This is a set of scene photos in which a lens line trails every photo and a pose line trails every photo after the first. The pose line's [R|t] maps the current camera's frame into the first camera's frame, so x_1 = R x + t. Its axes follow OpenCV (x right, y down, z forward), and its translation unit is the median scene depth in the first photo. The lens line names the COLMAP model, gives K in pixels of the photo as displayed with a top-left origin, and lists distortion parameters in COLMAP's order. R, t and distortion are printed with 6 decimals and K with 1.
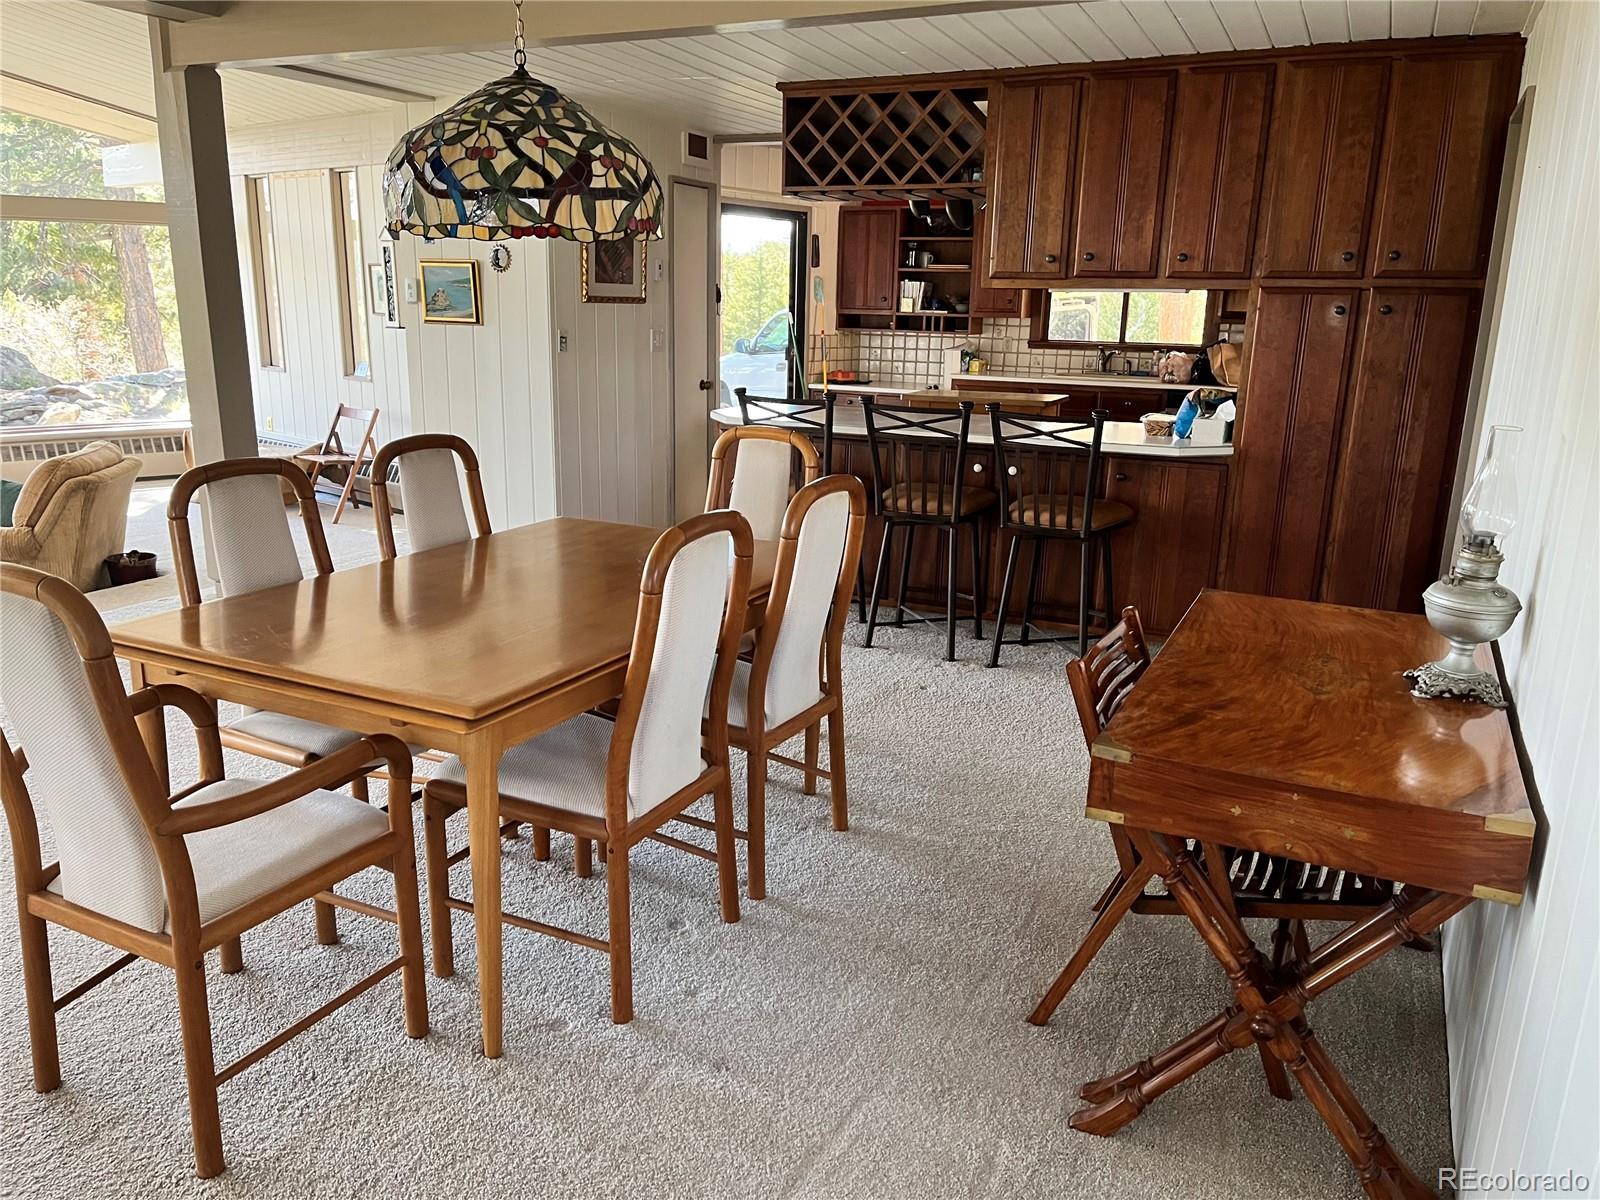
lens RADIAL K [[1208.5, 0, 797.0], [0, 1208.5, 600.8], [0, 0, 1]] dist [0.045735, -0.052863]
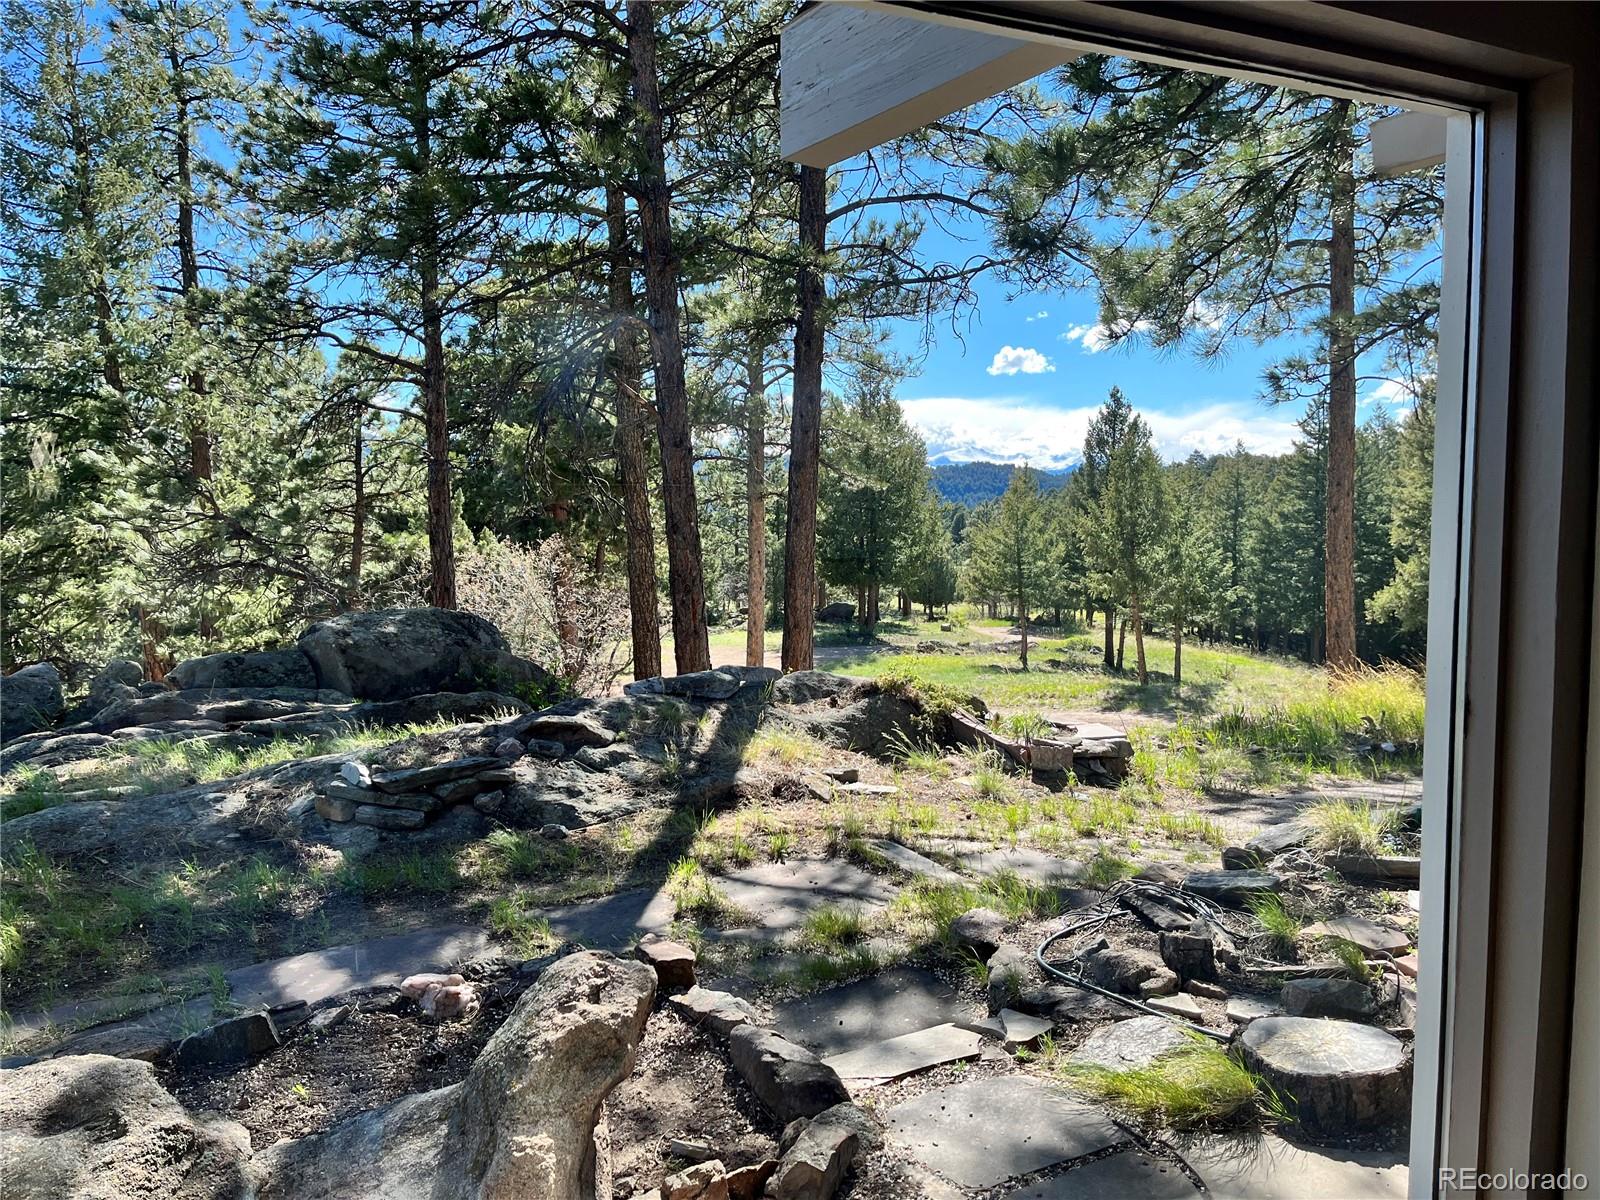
lens RADIAL K [[1208.5, 0, 795.0], [0, 1208.5, 598.7], [0, 0, 1]] dist [0.045735, -0.052863]
pose [[0.950621, -0.002924, -0.310340, -1.042119], [-0.053371, 0.983519, -0.172750, -0.415767], [0.305730, 0.180783, 0.934798, 1.643592]]
